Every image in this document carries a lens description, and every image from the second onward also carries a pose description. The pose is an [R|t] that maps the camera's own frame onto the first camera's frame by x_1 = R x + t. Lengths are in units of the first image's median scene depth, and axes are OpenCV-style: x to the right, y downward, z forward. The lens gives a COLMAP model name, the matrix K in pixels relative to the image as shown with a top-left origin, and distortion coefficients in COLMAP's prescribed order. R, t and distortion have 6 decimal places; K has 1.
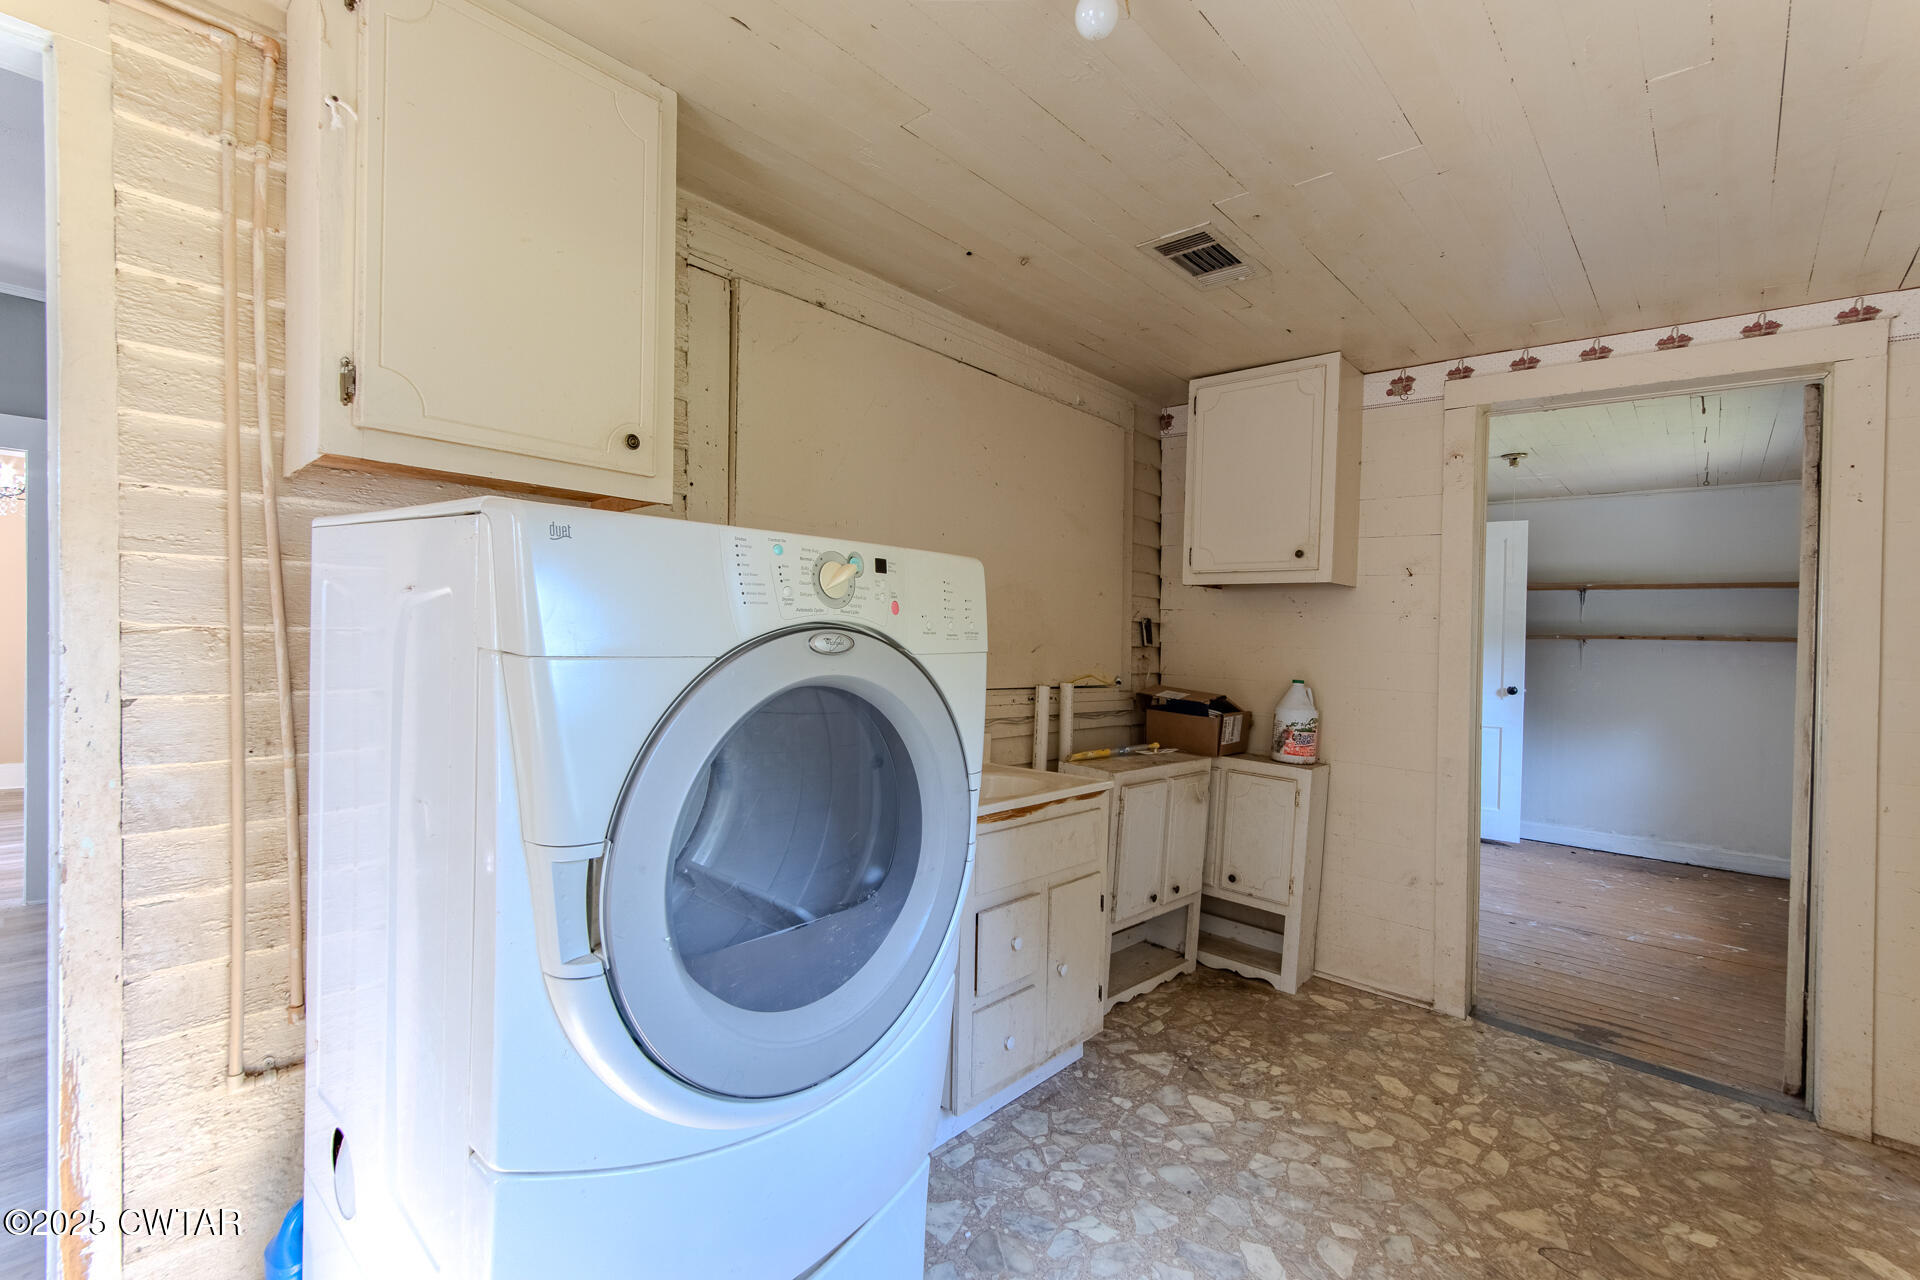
lens RADIAL K [[847.4, 0, 930.4], [0, 847.4, 659.4], [0, 0, 1]] dist [-0.005451, -0.000768]
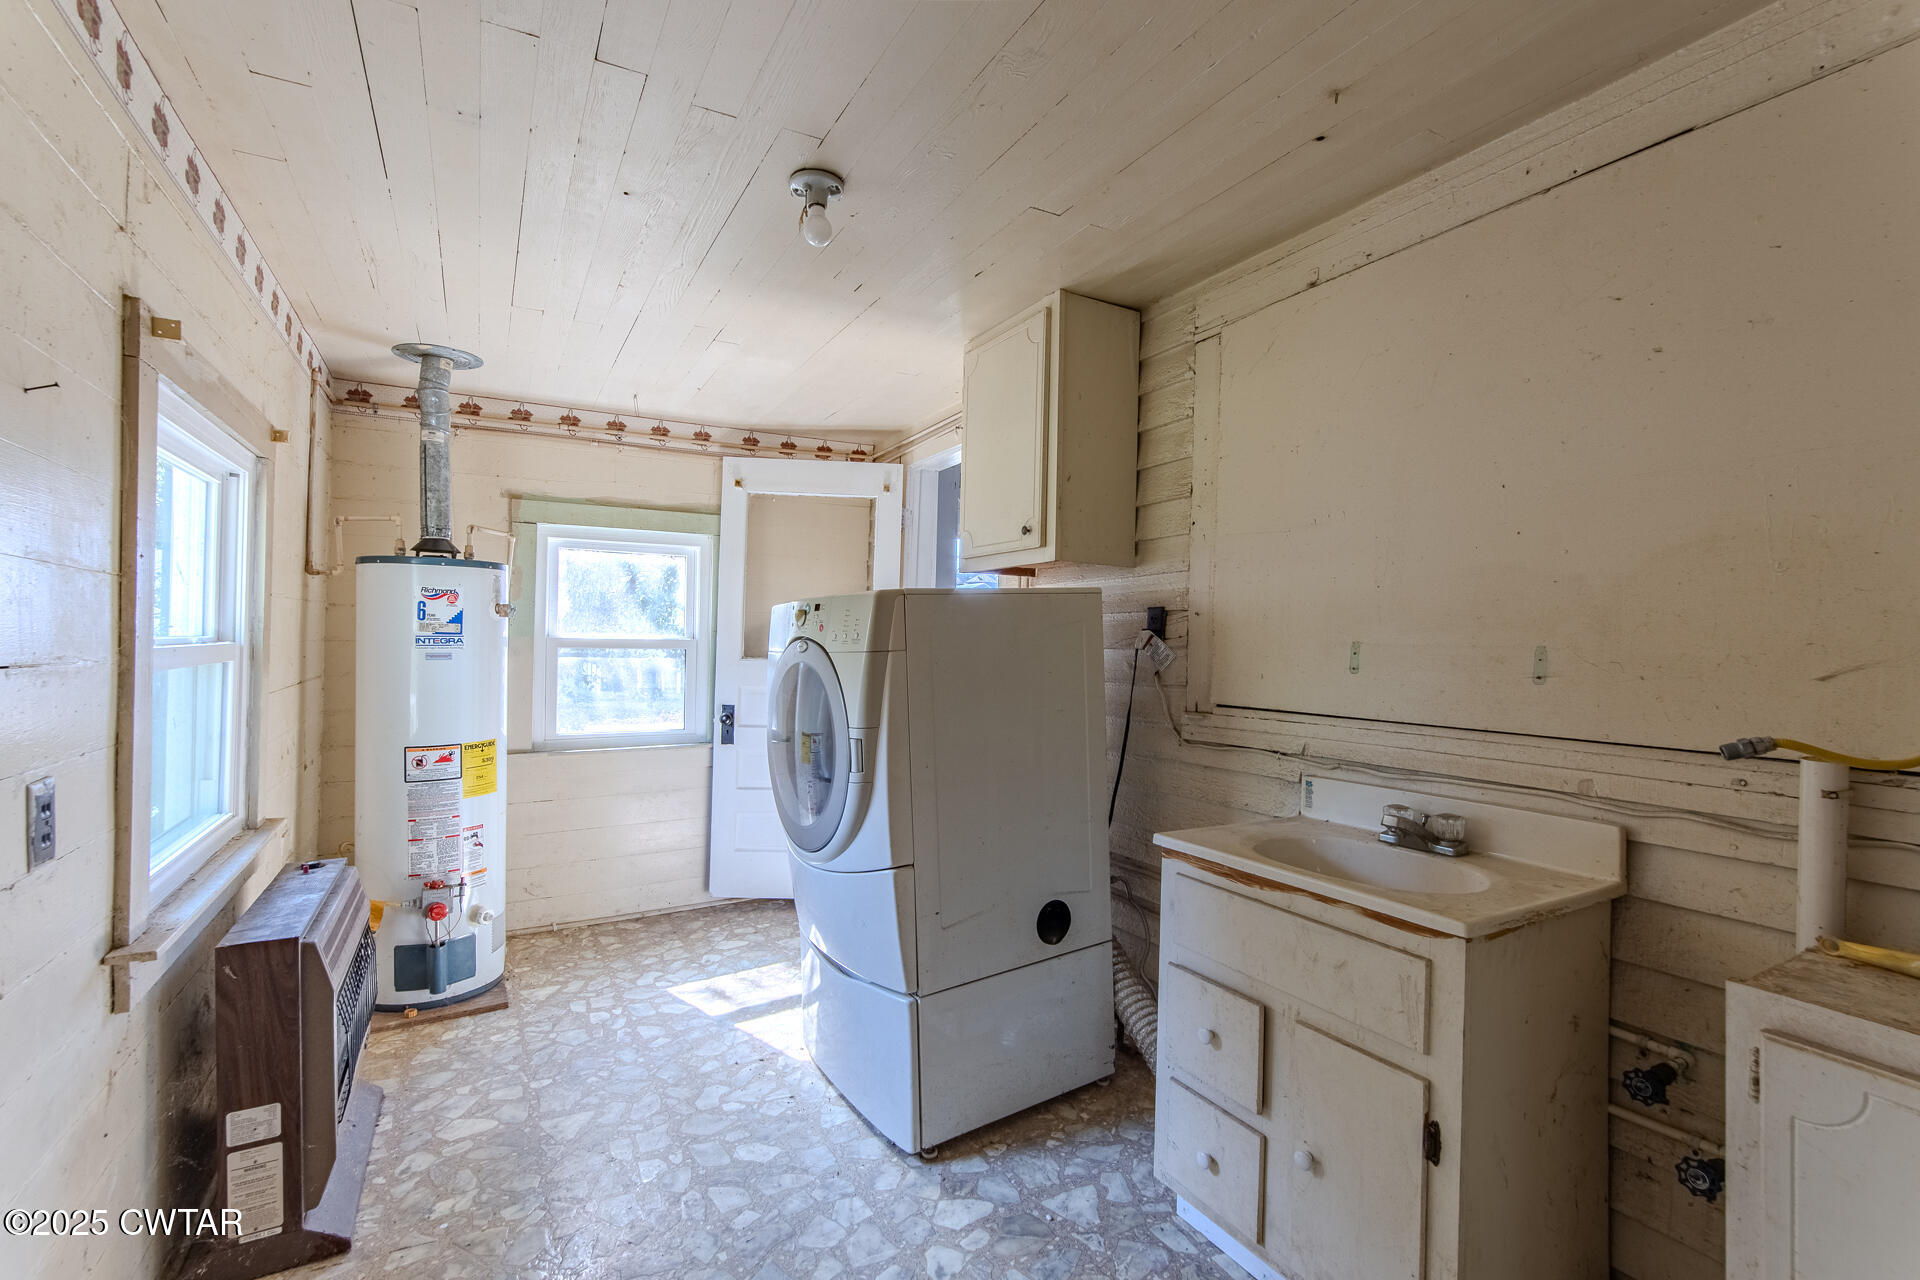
lens RADIAL K [[847.4, 0, 956.5], [0, 847.4, 641.2], [0, 0, 1]] dist [-0.005451, -0.000768]
pose [[-0.296693, -0.025883, -0.954622, 1.569730], [-0.039639, 0.999105, -0.014770, -0.010321], [0.954150, 0.033458, -0.297453, 1.702050]]
